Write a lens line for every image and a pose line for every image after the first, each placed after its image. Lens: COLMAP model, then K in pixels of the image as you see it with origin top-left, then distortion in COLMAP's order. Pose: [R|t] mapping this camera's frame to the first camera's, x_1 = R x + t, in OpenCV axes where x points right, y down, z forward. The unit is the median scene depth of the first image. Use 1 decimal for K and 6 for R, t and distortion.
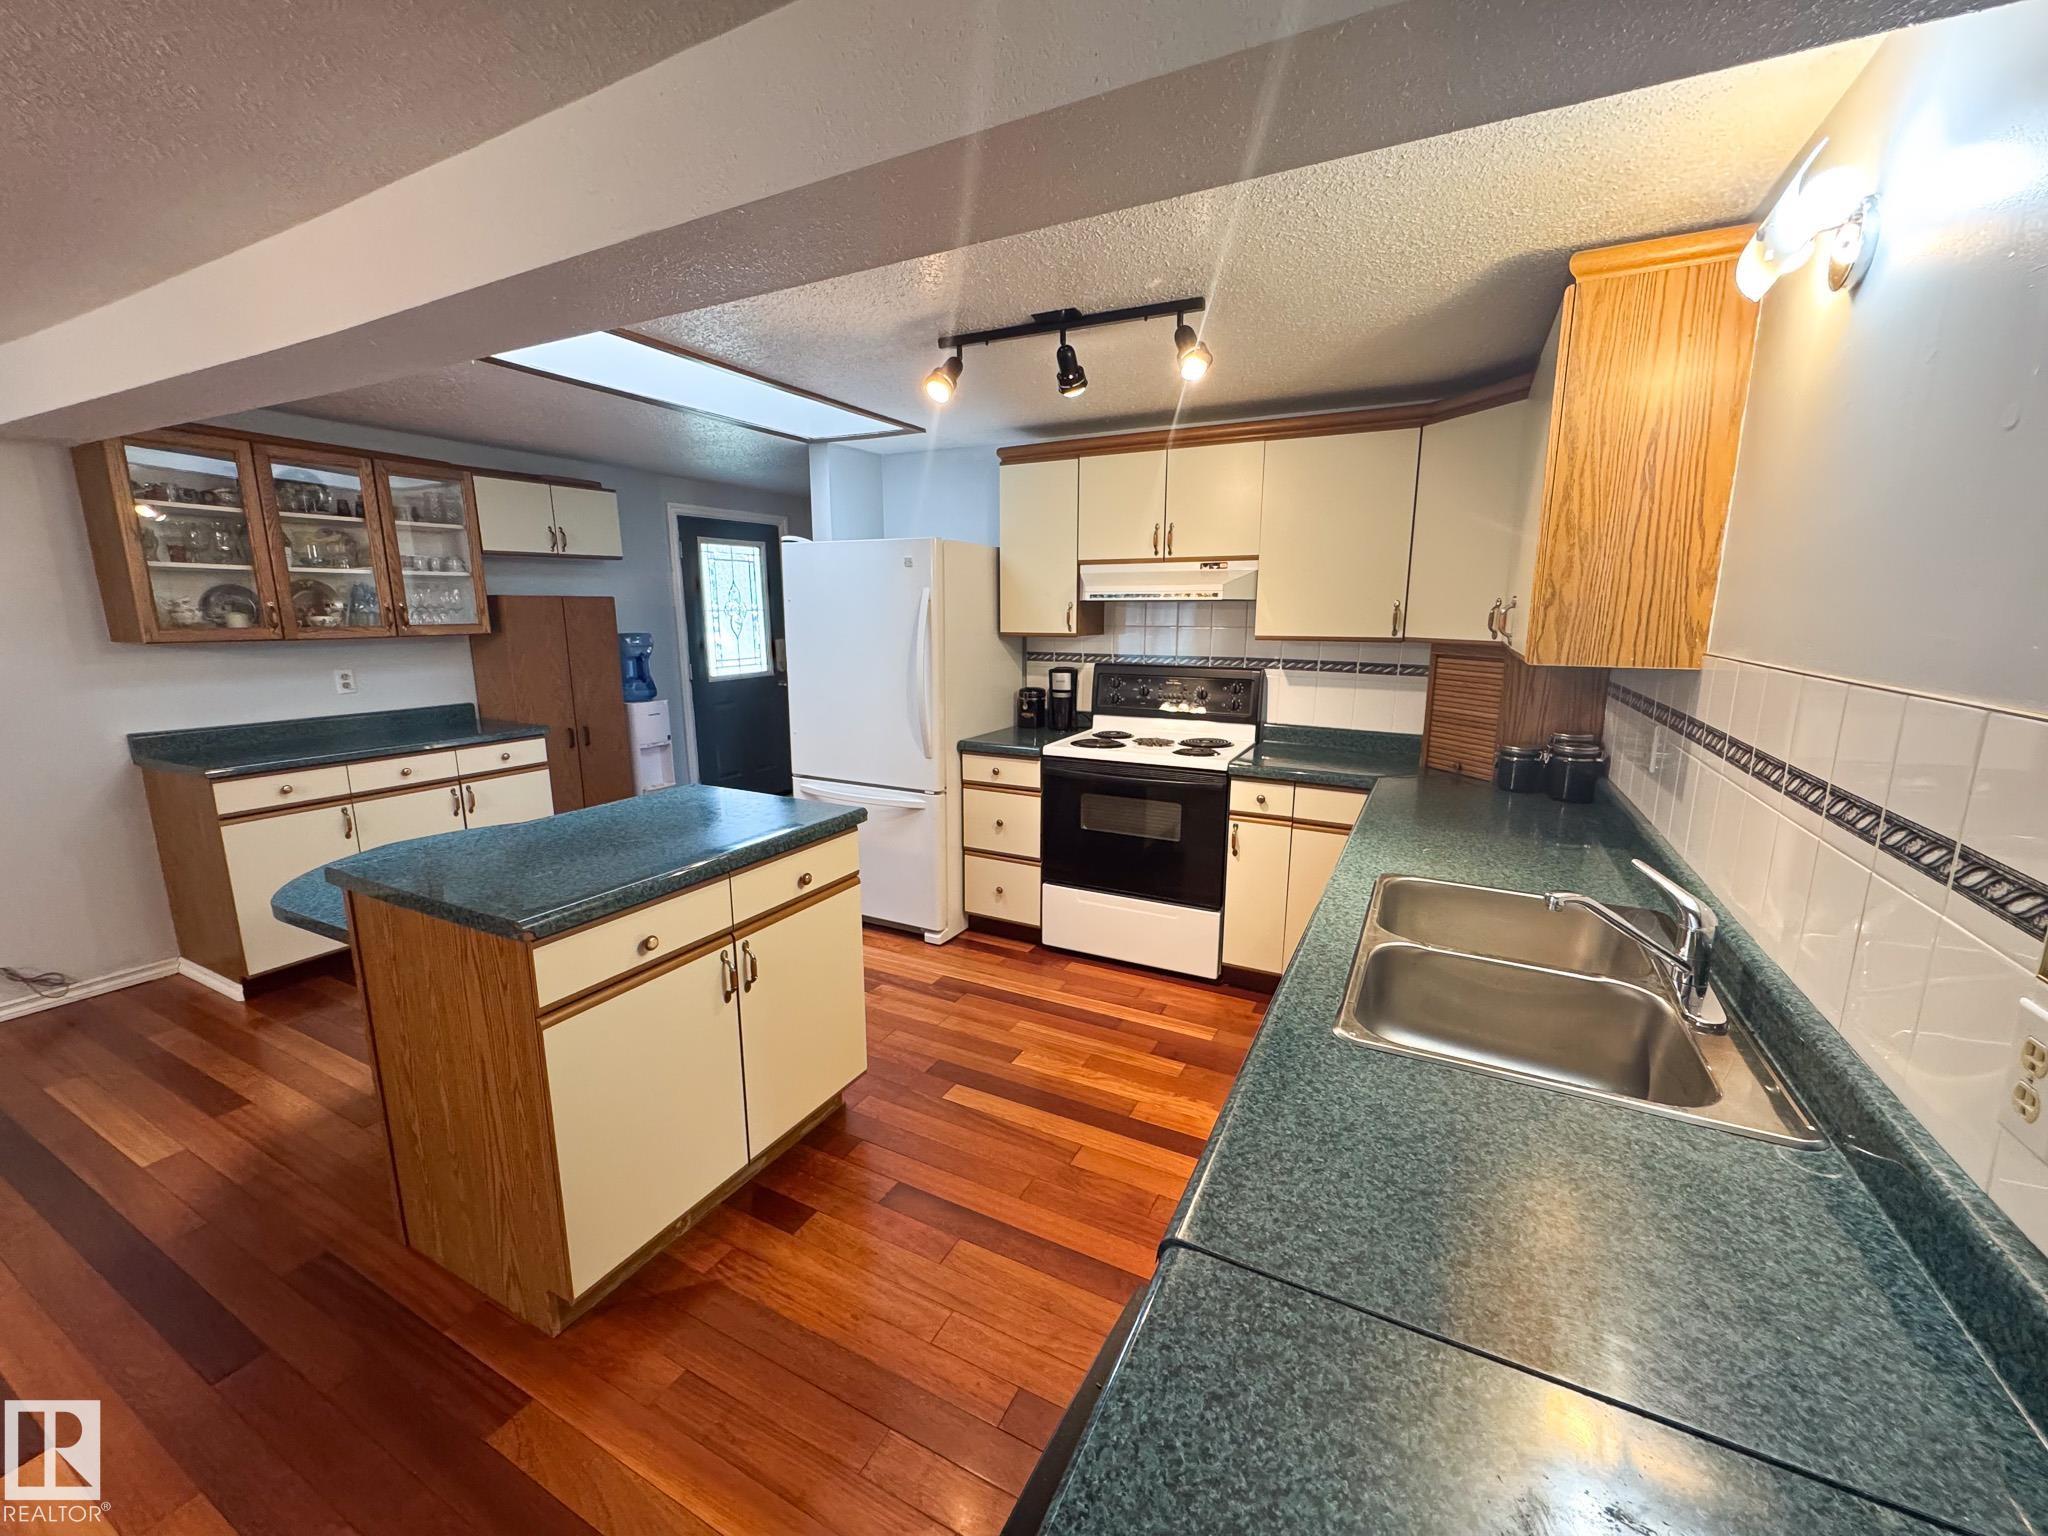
lens RADIAL K [[812.7, 0, 1029.8], [0, 812.7, 758.1], [0, 0, 1]] dist [-0.001390, 0.000114]
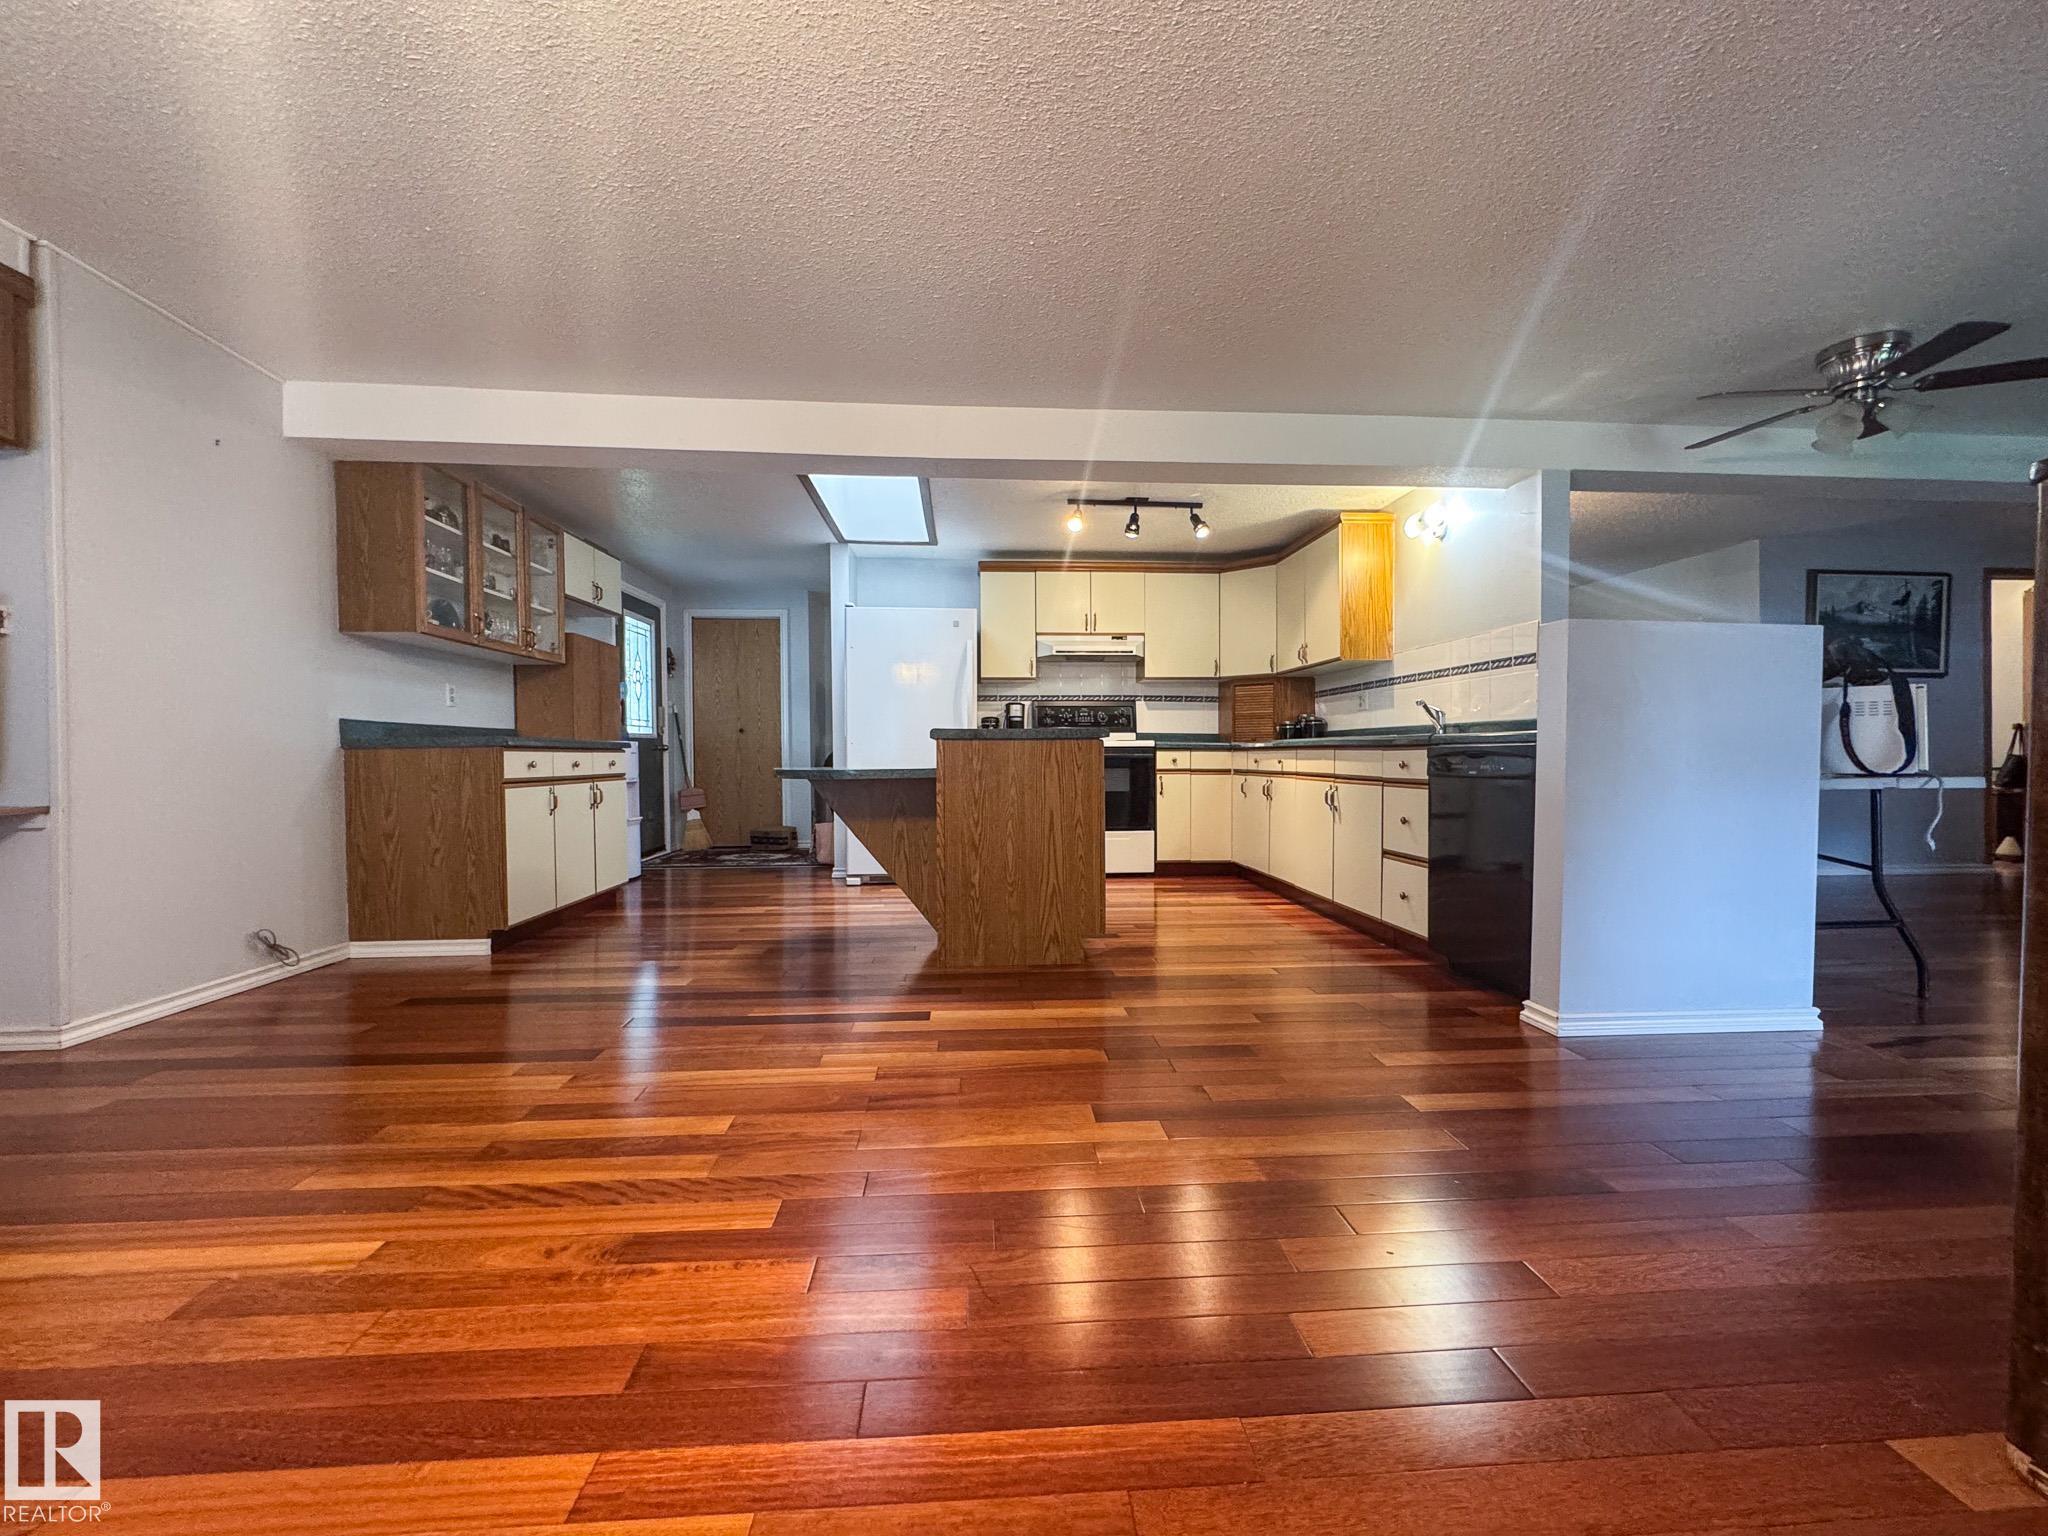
lens RADIAL K [[812.7, 0, 1029.6], [0, 812.7, 763.0], [0, 0, 1]] dist [-0.001390, 0.000114]
pose [[0.852798, -0.012974, 0.522080, -1.111658], [0.101148, 0.984865, -0.140745, 0.331187], [-0.512352, 0.172835, 0.841203, -0.424545]]
